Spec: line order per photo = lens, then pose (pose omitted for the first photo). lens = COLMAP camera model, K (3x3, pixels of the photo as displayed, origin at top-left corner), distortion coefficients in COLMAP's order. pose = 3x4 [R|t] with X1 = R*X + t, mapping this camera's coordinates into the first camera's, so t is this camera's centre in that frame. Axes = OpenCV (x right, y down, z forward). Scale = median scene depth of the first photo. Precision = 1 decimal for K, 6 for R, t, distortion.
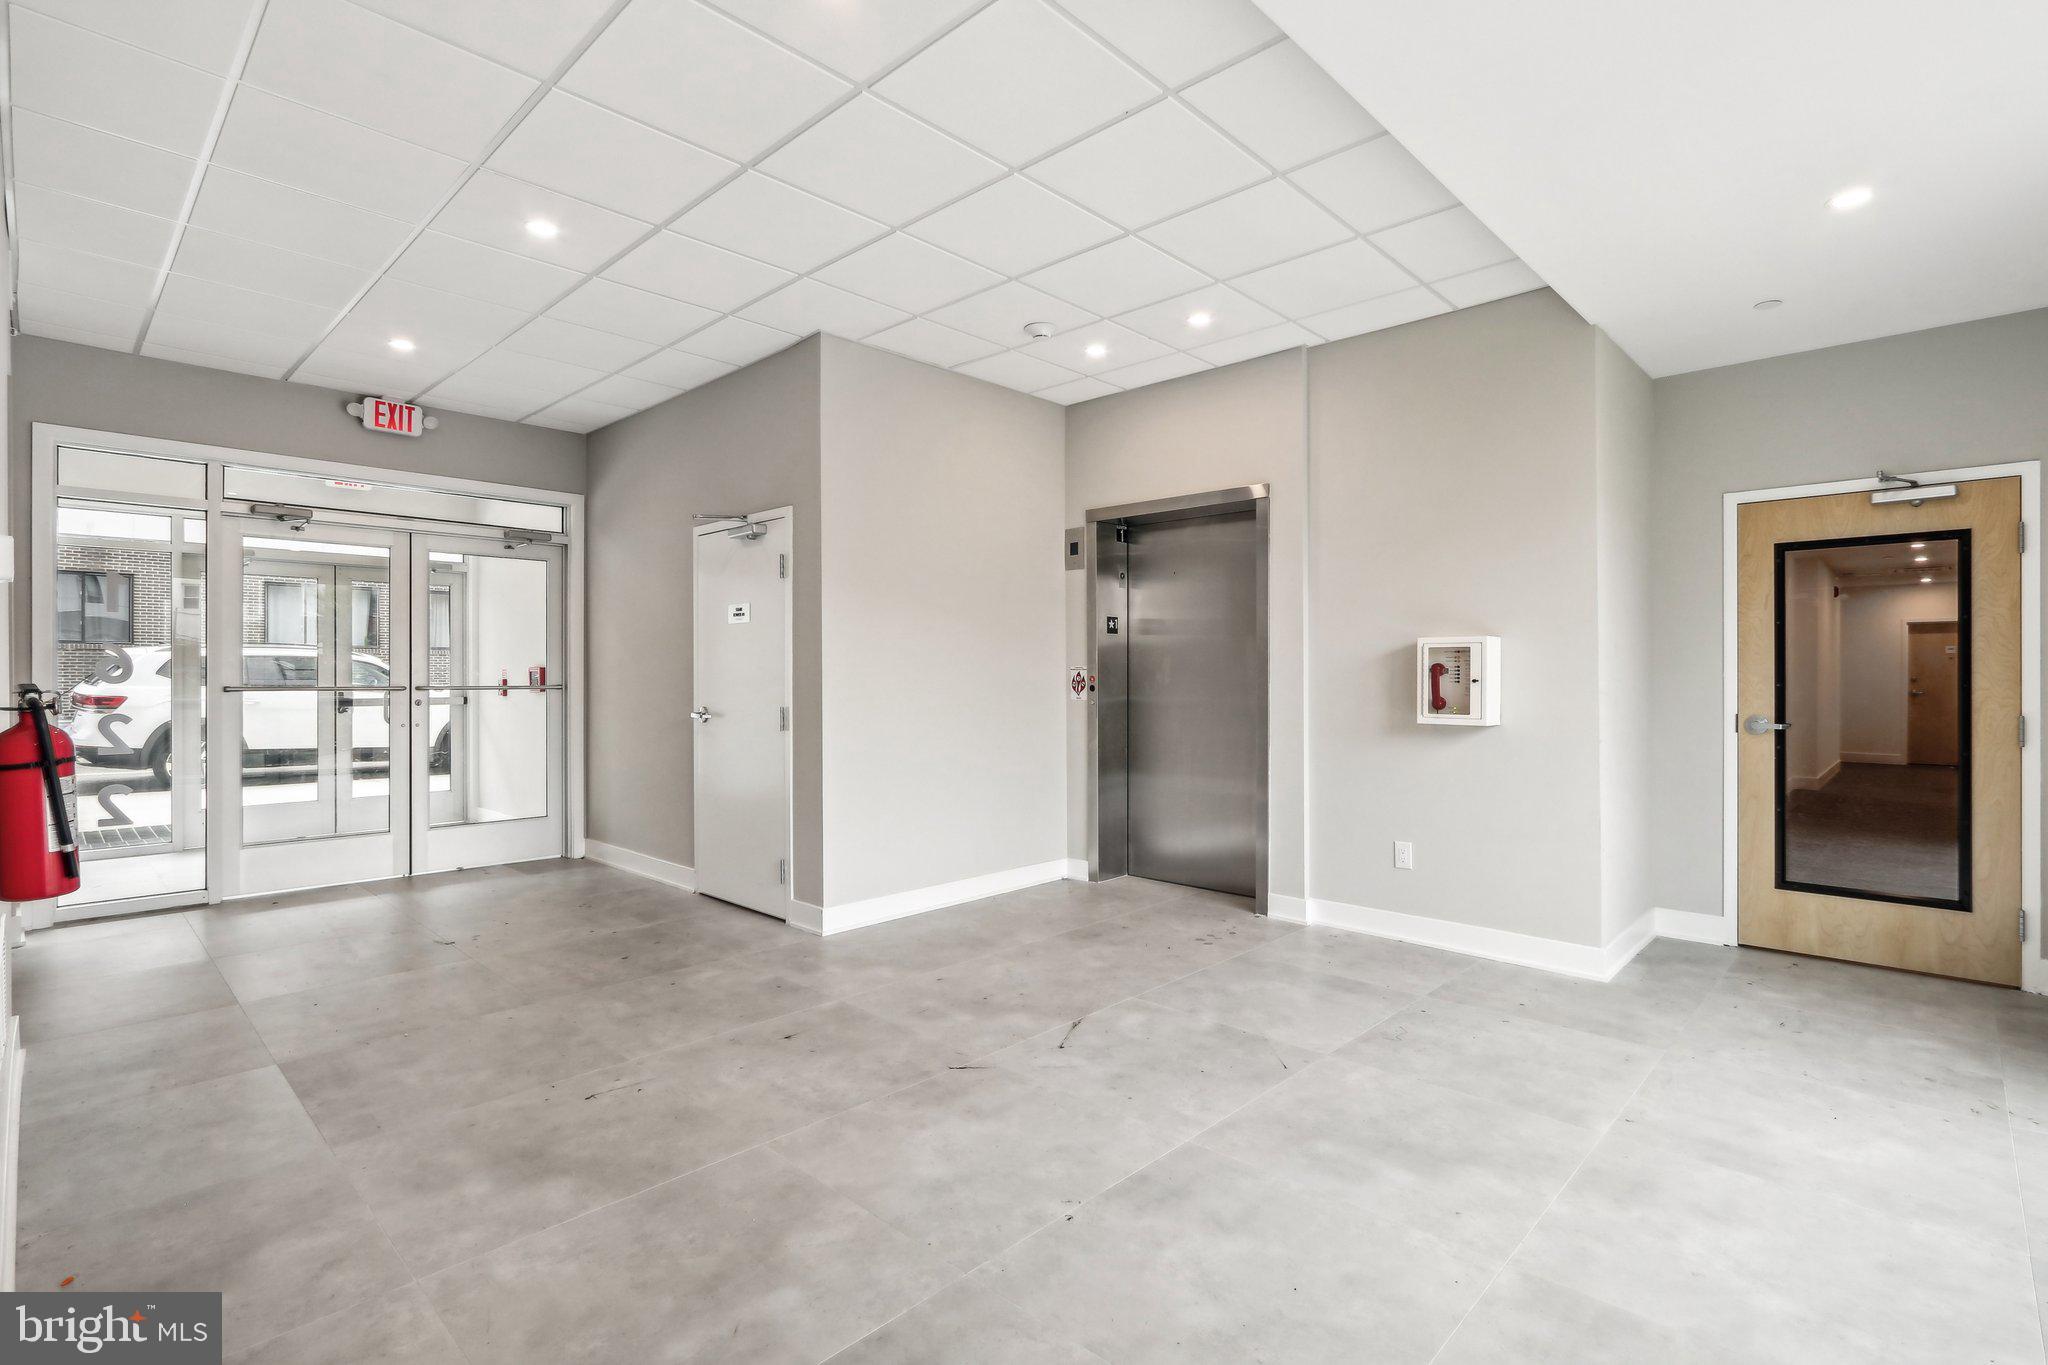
lens RADIAL K [[982.3, 0, 1043.9], [0, 982.3, 679.4], [0, 0, 1]] dist [-0.005923, 0.000222]
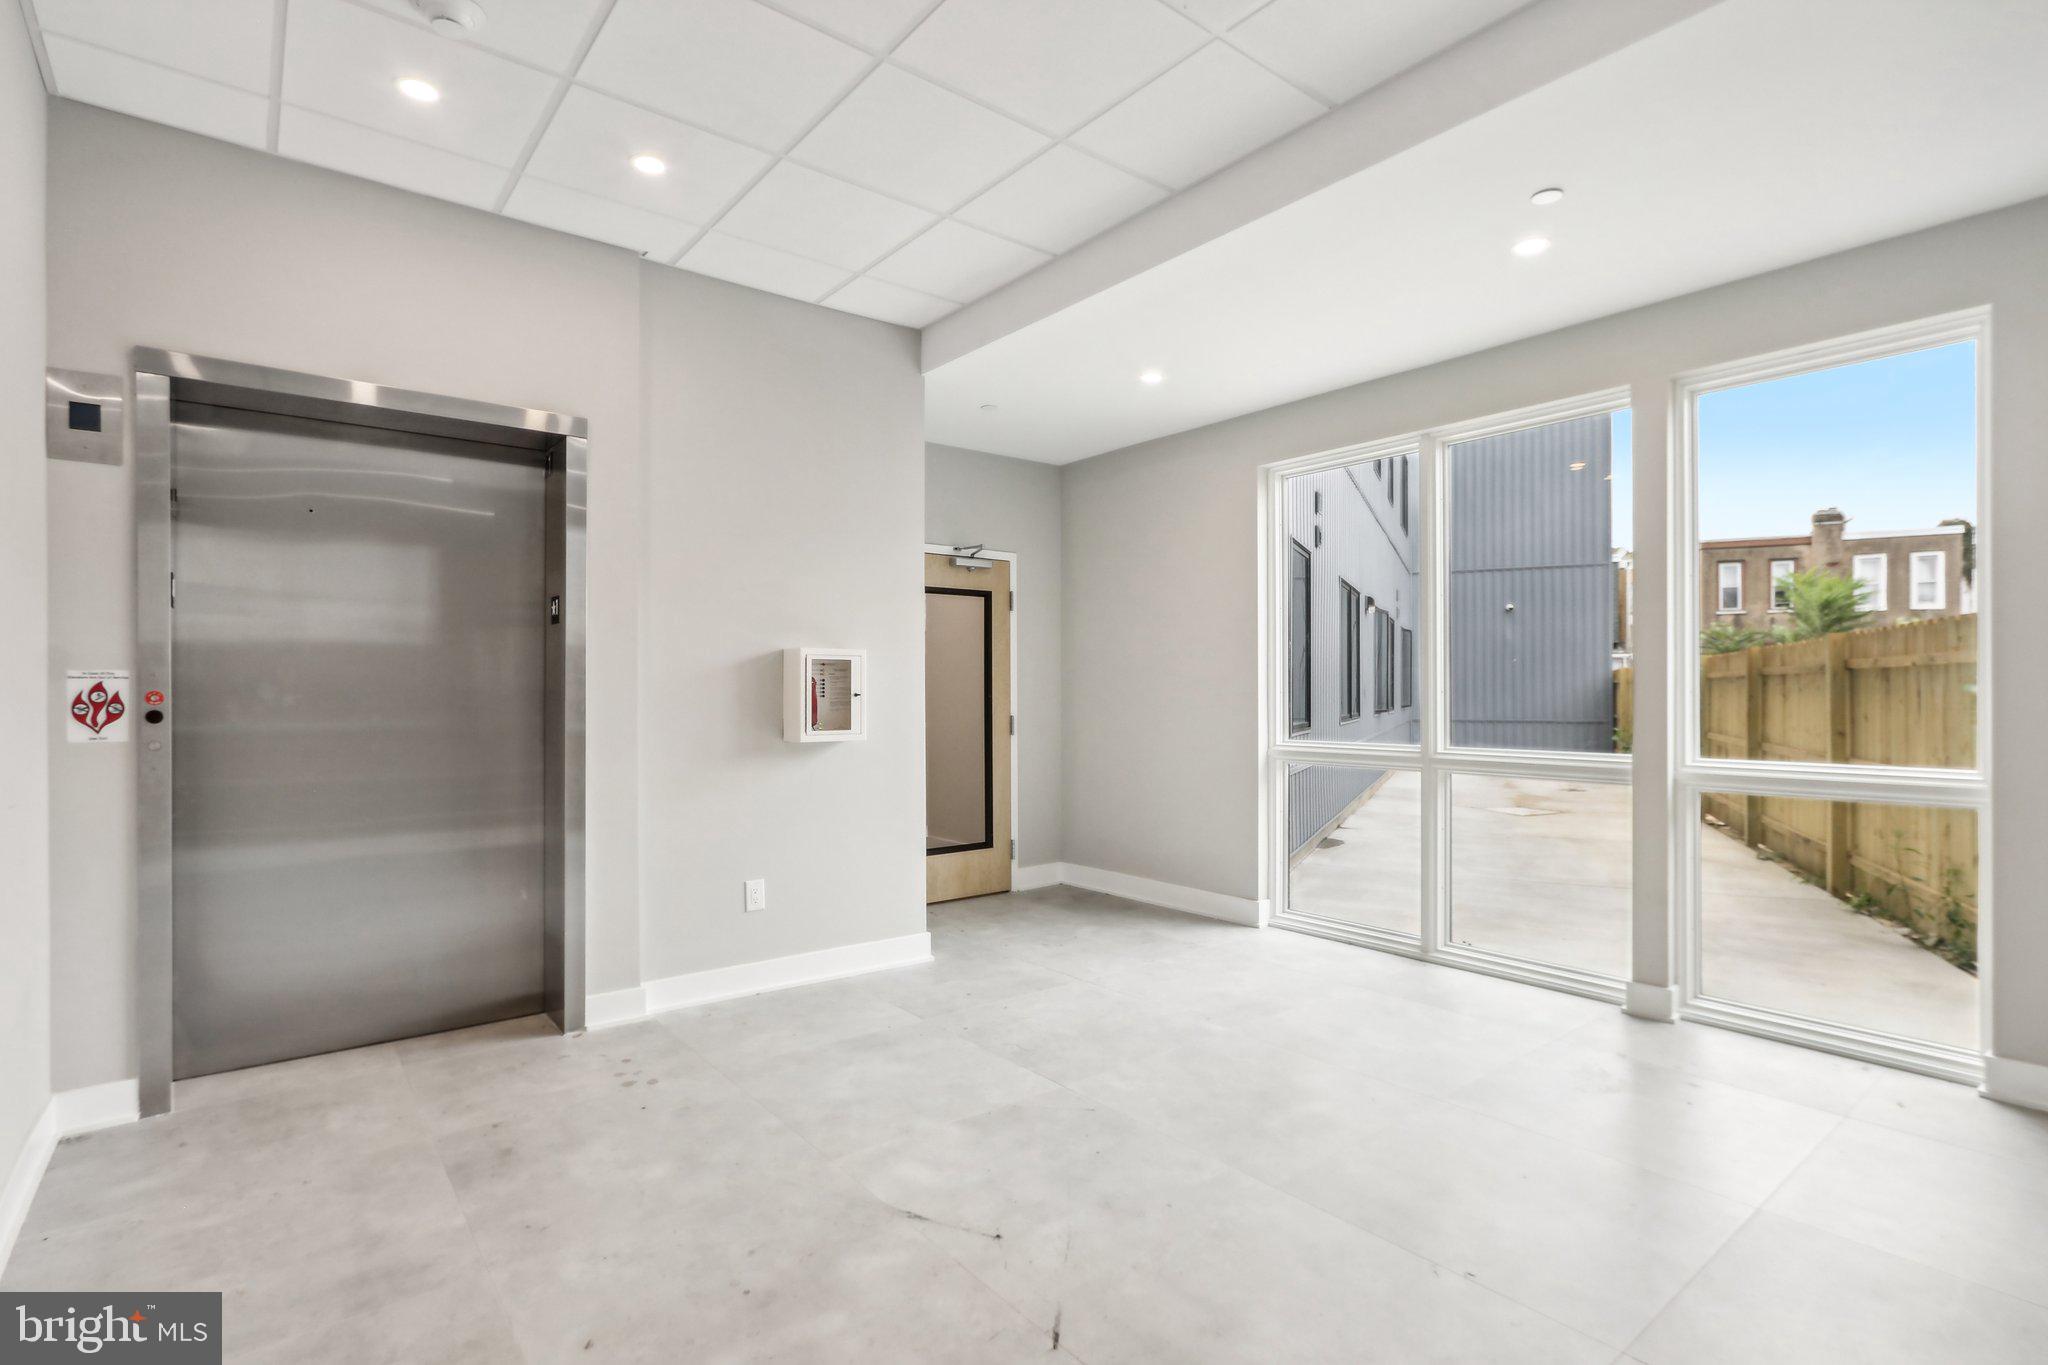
lens RADIAL K [[982.3, 0, 1040.4], [0, 982.3, 684.9], [0, 0, 1]] dist [-0.005923, 0.000222]
pose [[0.134997, 0.005690, 0.990830, -0.508769], [0.006965, 0.999953, -0.006691, -0.000408], [-0.990821, 0.007805, 0.134951, 0.687353]]
